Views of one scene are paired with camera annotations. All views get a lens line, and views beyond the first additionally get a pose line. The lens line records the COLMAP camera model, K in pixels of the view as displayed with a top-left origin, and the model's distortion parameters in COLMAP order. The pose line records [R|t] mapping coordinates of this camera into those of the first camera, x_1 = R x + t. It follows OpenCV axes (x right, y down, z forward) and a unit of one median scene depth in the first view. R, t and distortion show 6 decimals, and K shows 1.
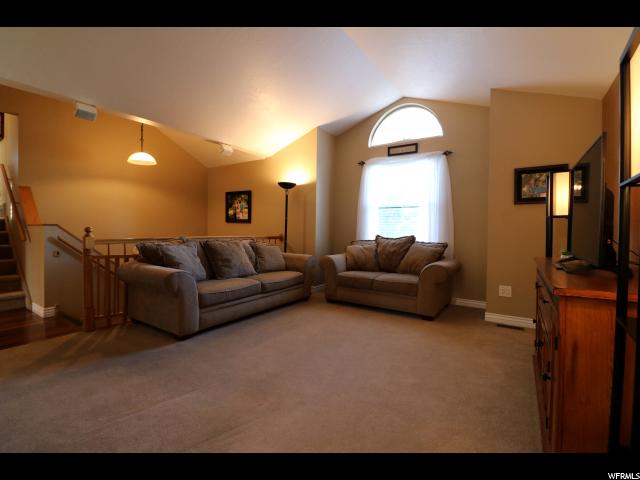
lens RADIAL K [[297.4, 0, 318.8], [0, 297.4, 233.1], [0, 0, 1]] dist [-0.015448, -0.003260]
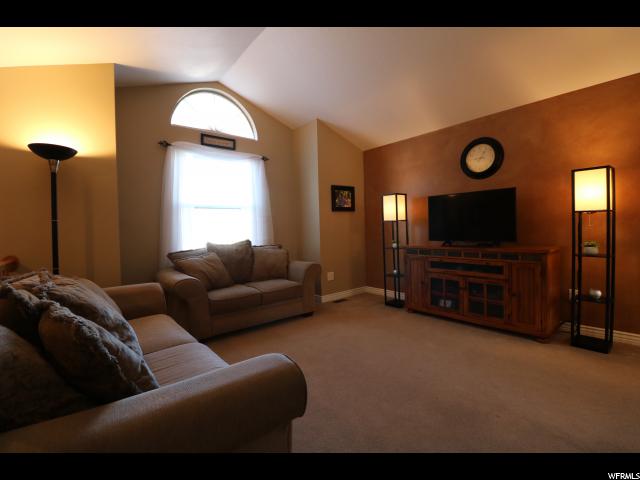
lens RADIAL K [[297.4, 0, 322.0], [0, 297.4, 235.1], [0, 0, 1]] dist [-0.015448, -0.003260]
pose [[0.272521, -0.042531, 0.961209, -0.491714], [0.044052, 0.998526, 0.031692, -0.024138], [-0.961141, 0.033707, 0.273993, 0.494449]]
